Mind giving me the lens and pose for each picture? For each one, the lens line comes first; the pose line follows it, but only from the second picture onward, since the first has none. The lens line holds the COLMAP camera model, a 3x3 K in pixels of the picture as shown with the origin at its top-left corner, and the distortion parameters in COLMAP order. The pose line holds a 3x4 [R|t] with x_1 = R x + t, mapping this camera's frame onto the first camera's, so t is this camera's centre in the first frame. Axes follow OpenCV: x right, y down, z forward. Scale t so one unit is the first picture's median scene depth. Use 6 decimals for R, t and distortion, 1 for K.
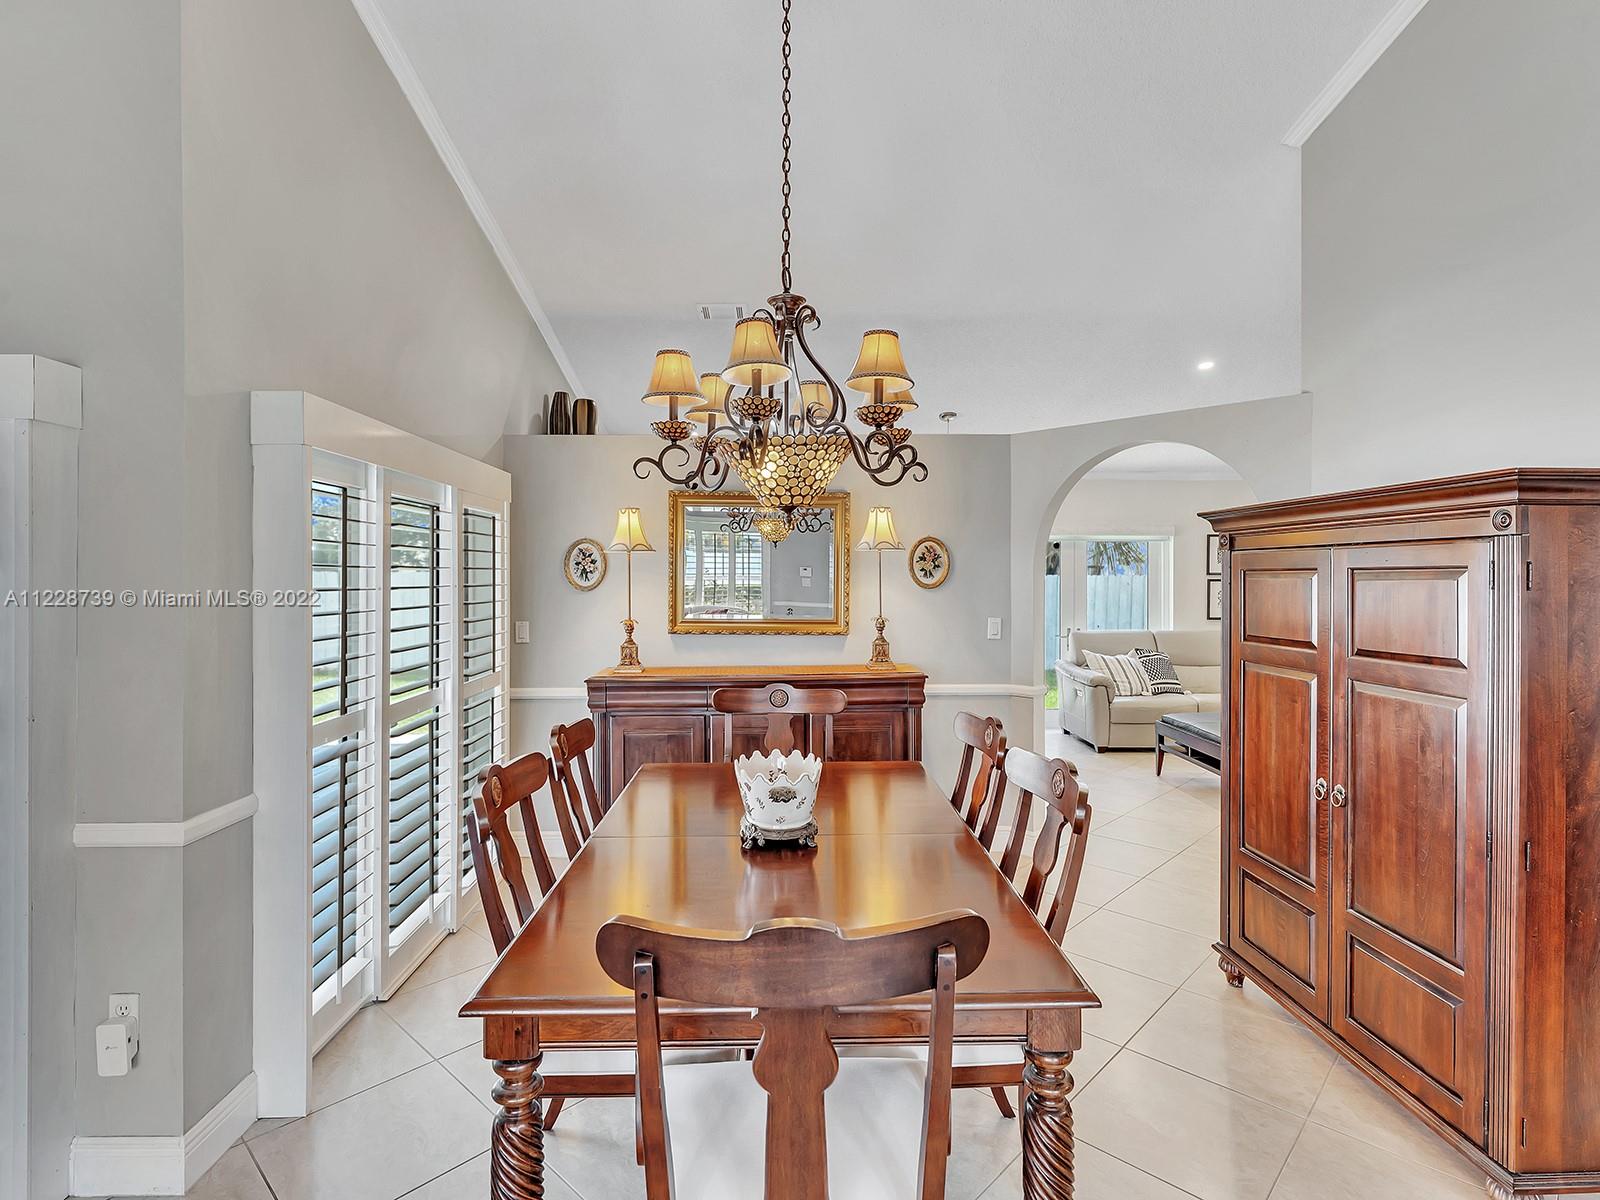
lens RADIAL K [[828.6, 0, 795.1], [0, 828.6, 578.9], [0, 0, 1]] dist [-0.009833, -0.000507]
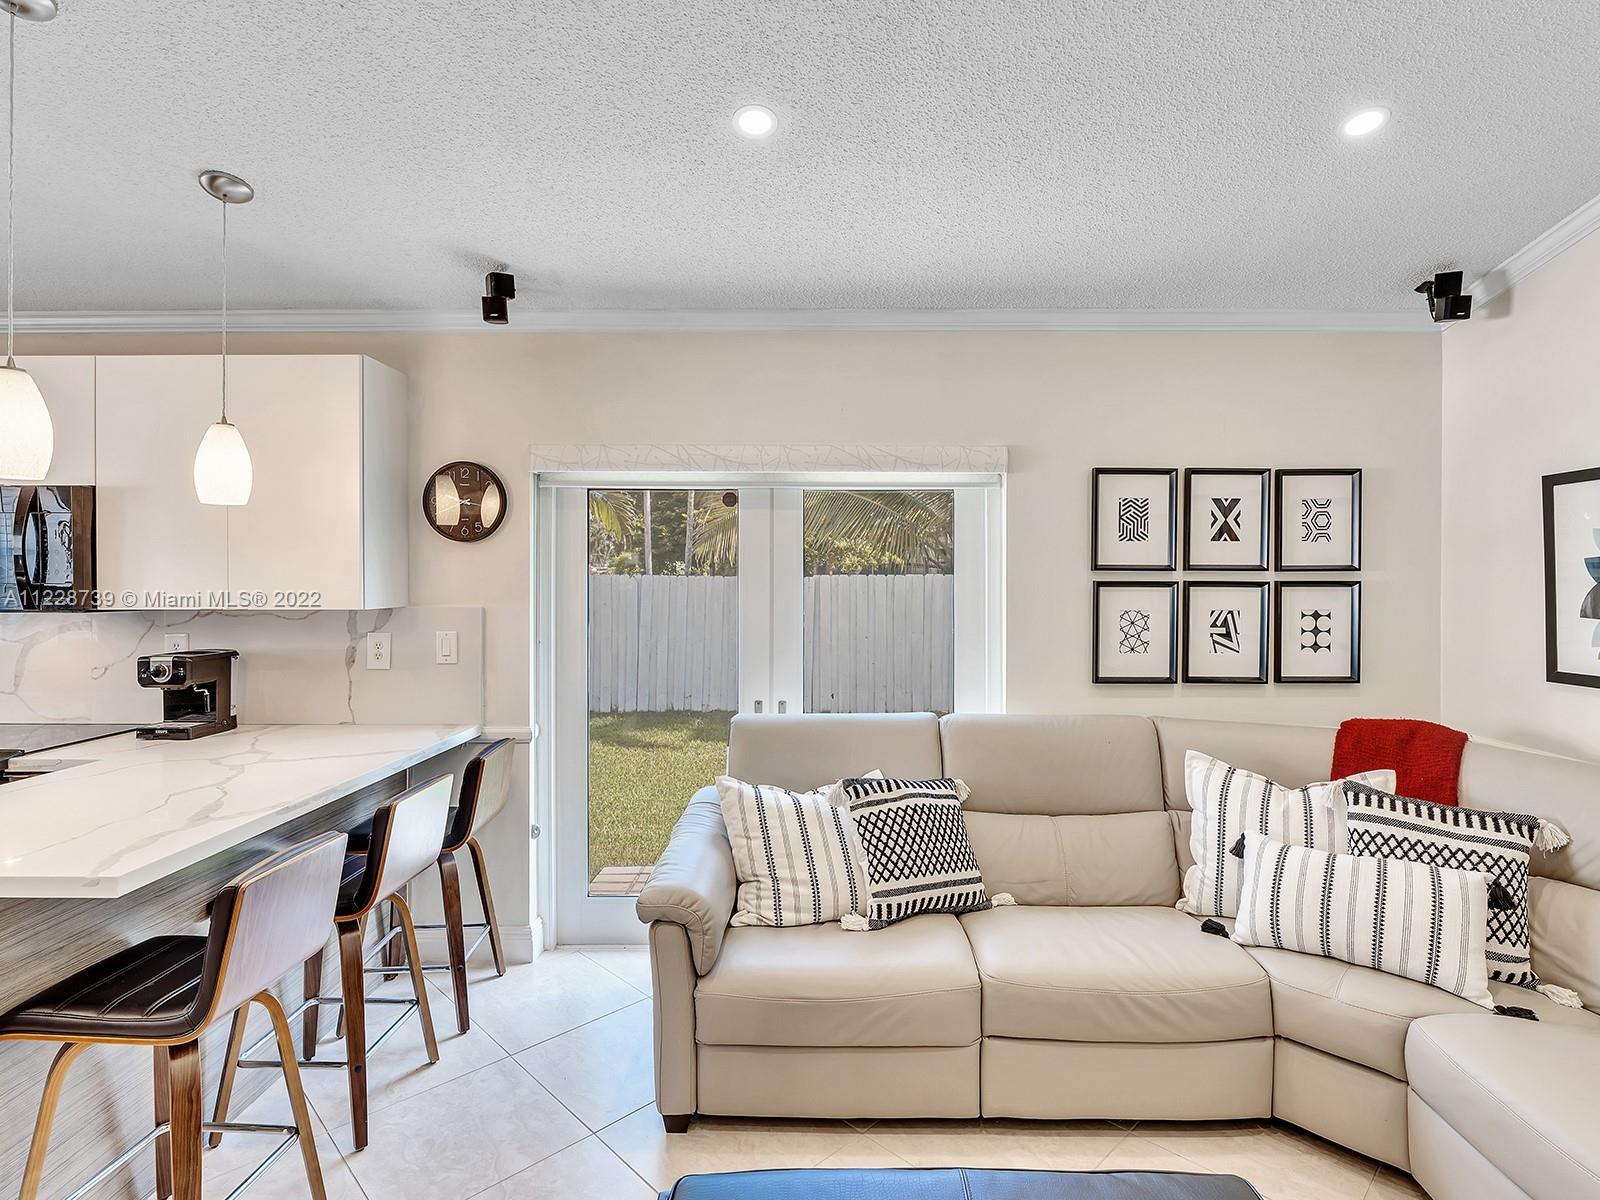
lens RADIAL K [[828.6, 0, 811.7], [0, 828.6, 582.5], [0, 0, 1]] dist [-0.009833, -0.000507]
pose [[0.999601, 0.002753, -0.028120, 0.388566], [-0.002684, 0.999993, 0.002509, 0.000303], [0.028127, -0.002433, 0.999601, 0.620810]]
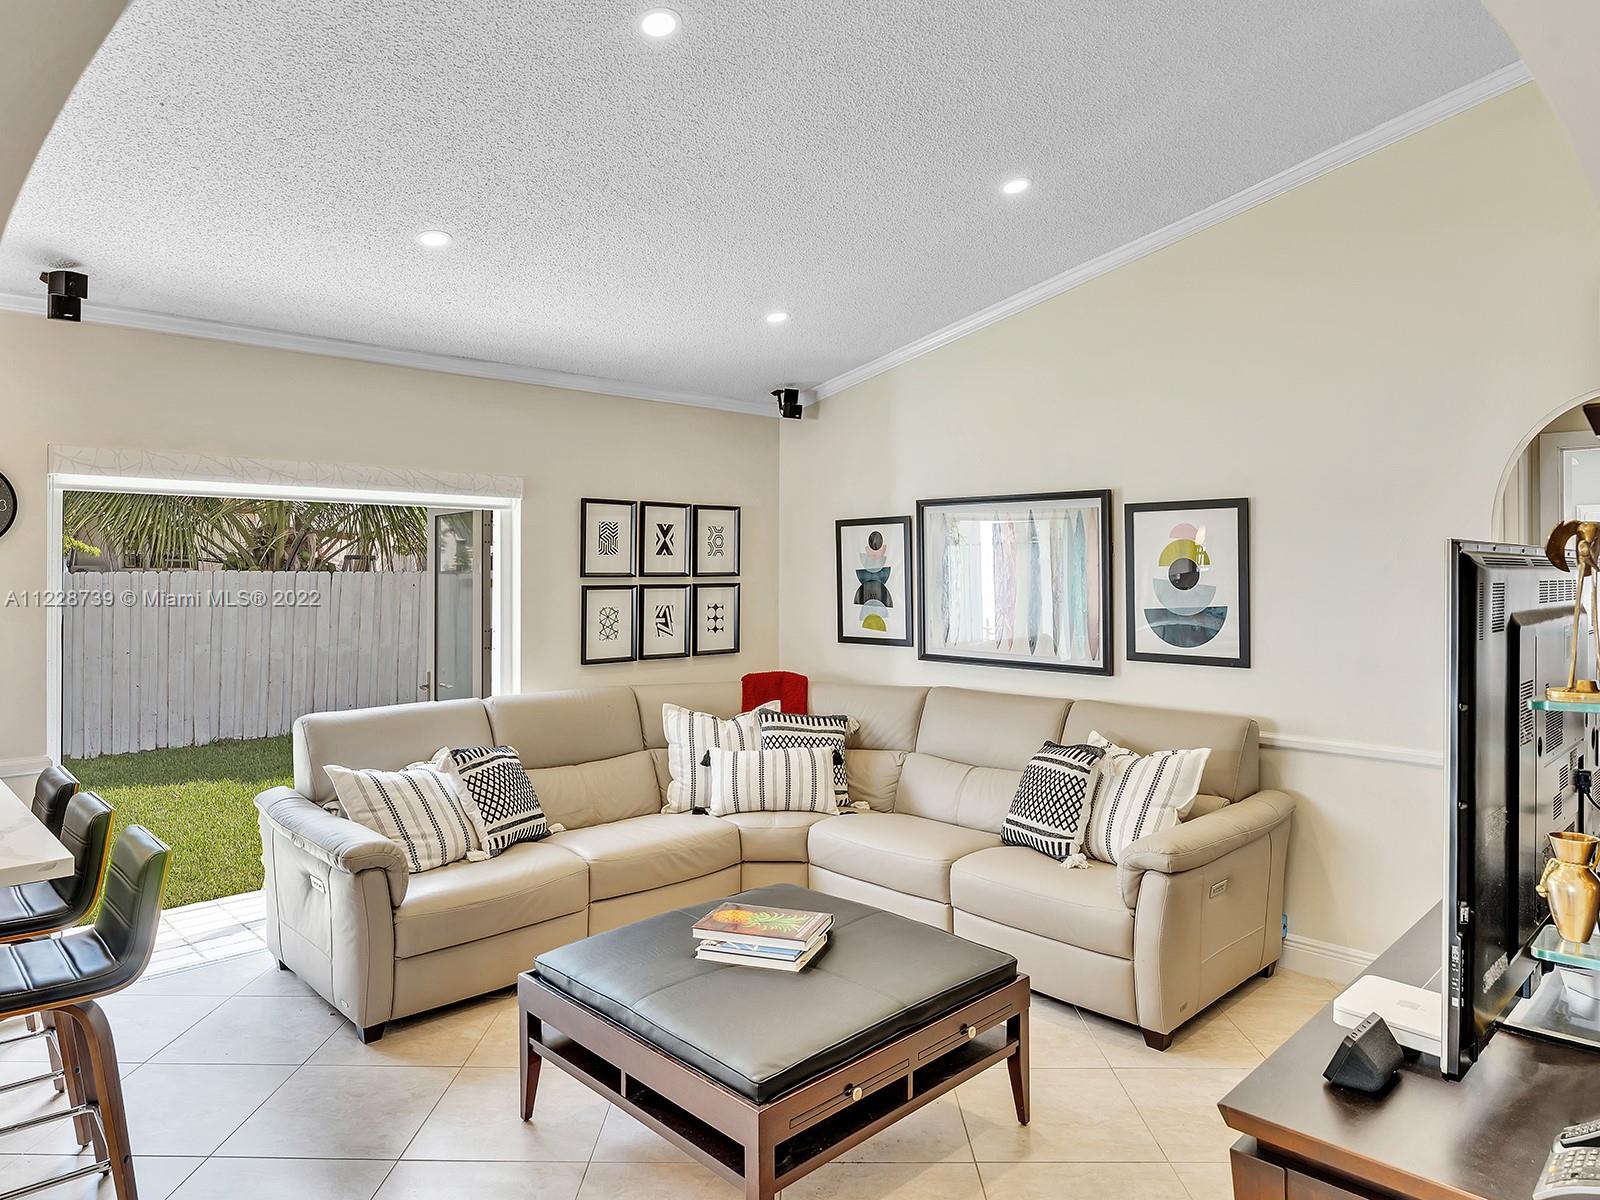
lens RADIAL K [[1028.8, 0, 787.4], [0, 1028.8, 566.1], [0, 0, 1]] dist [-0.002475, -0.000889]
pose [[0.738367, 0.001461, 0.674398, 0.169570], [0.001743, 0.999990, -0.004075, -0.009243], [-0.674397, 0.004184, 0.738357, 0.460898]]
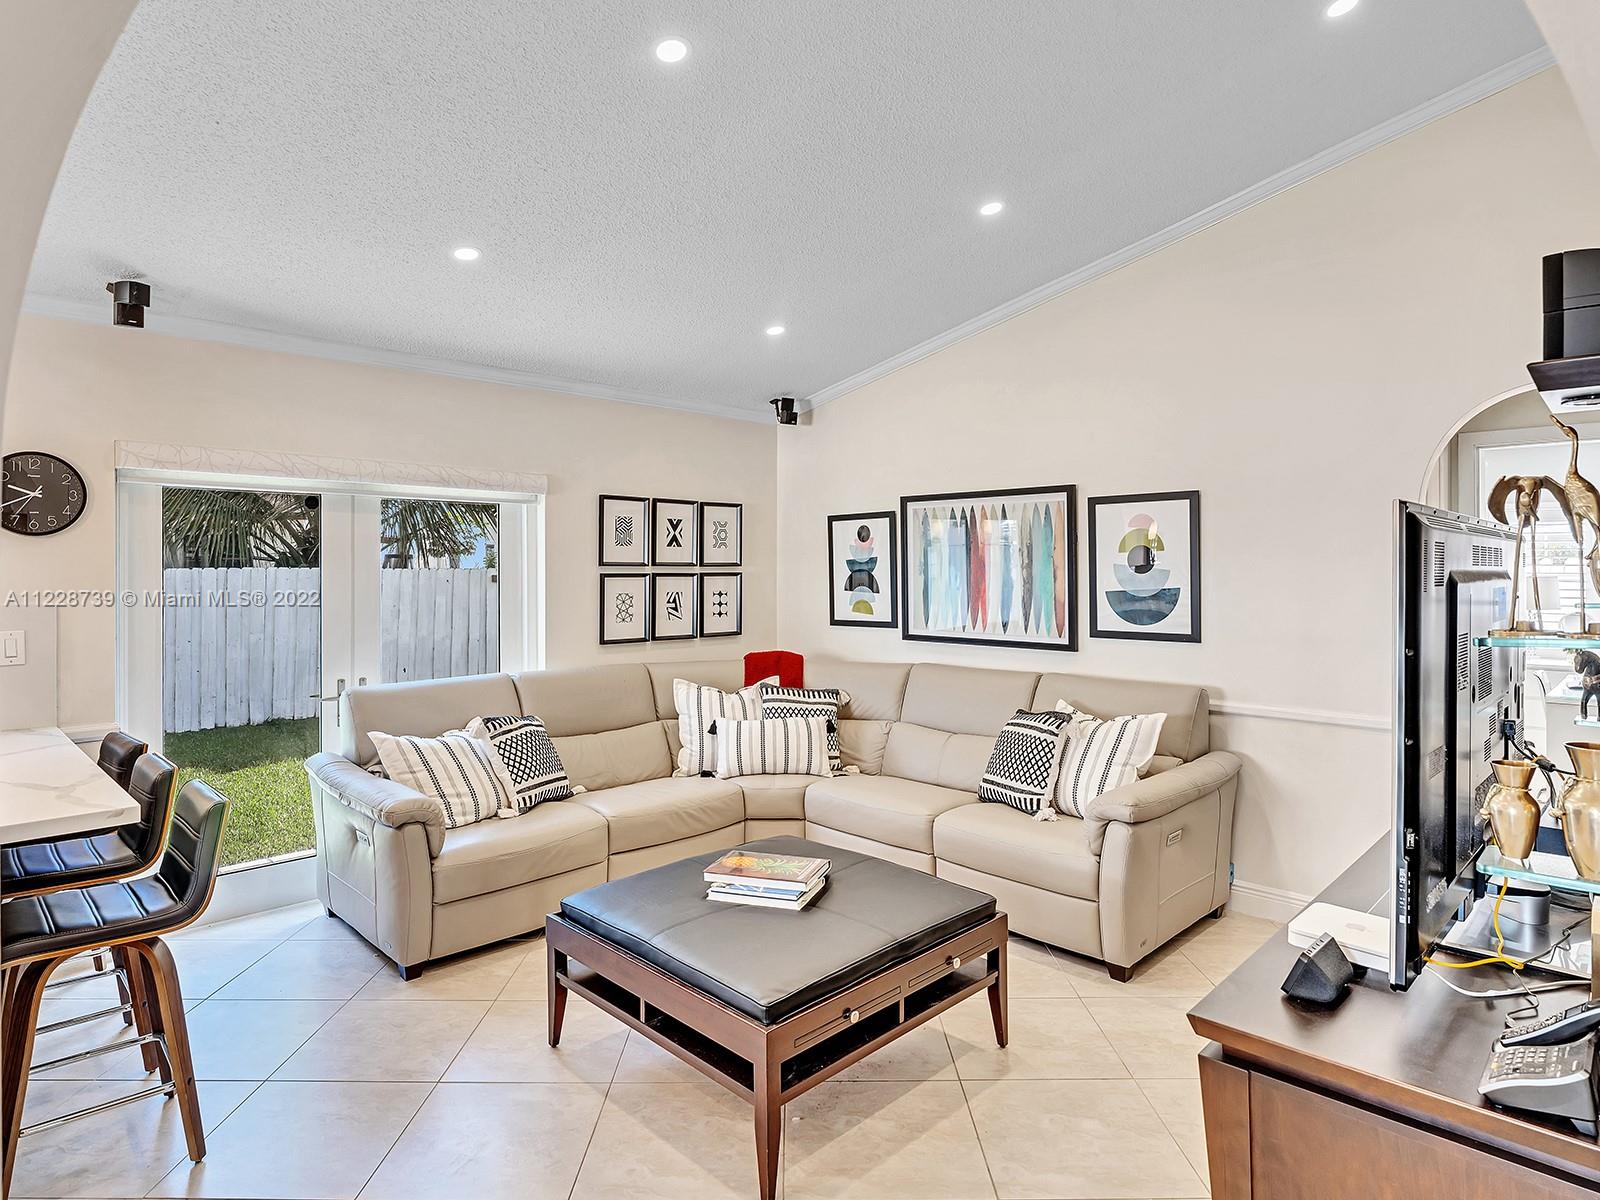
lens RADIAL K [[916.1, 0, 789.5], [0, 916.1, 573.7], [0, 0, 1]] dist [-0.001559, -0.000826]
pose [[0.731527, -0.003307, 0.681804, 0.170725], [0.003860, 0.999992, 0.000708, 0.000491], [-0.681801, 0.002114, 0.731534, 0.467240]]
